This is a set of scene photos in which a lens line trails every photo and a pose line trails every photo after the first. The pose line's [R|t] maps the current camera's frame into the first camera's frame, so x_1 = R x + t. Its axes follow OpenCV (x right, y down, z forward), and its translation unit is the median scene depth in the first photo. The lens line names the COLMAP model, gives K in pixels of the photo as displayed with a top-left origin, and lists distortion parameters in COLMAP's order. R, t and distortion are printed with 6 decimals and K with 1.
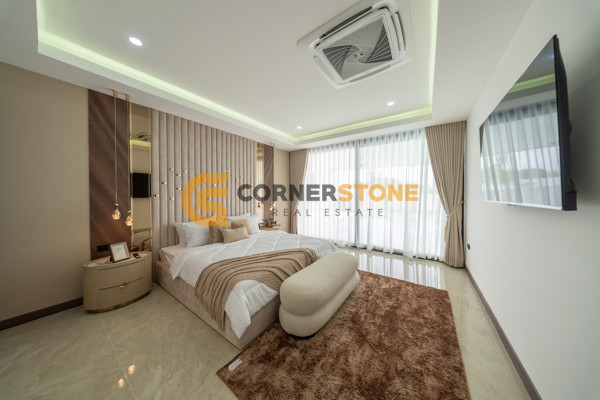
lens RADIAL K [[176.1, 0, 299.5], [0, 176.1, 195.9], [0, 0, 1]] dist [0.000391, -0.001017]
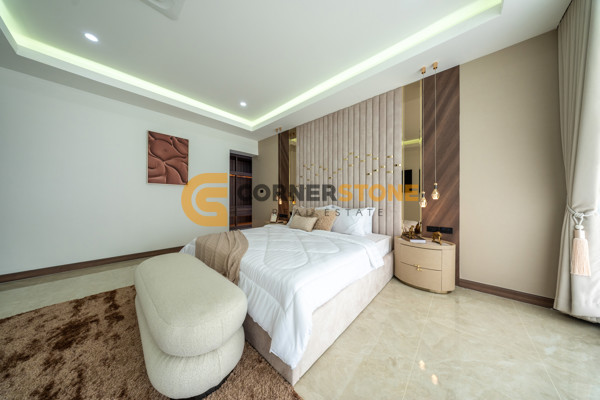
lens RADIAL K [[176.1, 0, 306.2], [0, 176.1, 199.4], [0, 0, 1]] dist [0.000391, -0.001017]
pose [[-0.099449, -0.002600, -0.995039, 0.506515], [-0.004180, 0.999989, -0.002195, 0.090895], [0.995034, 0.003941, -0.099459, 1.032483]]
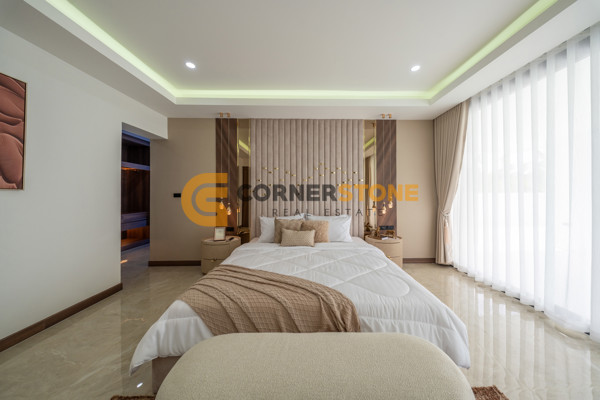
lens RADIAL K [[176.1, 0, 313.0], [0, 176.1, 195.3], [0, 0, 1]] dist [0.000391, -0.001017]
pose [[0.600563, 0.007938, -0.799538, 0.317863], [-0.003658, 0.999968, 0.007180, 0.012057], [0.799569, -0.001387, 0.600573, 0.520264]]
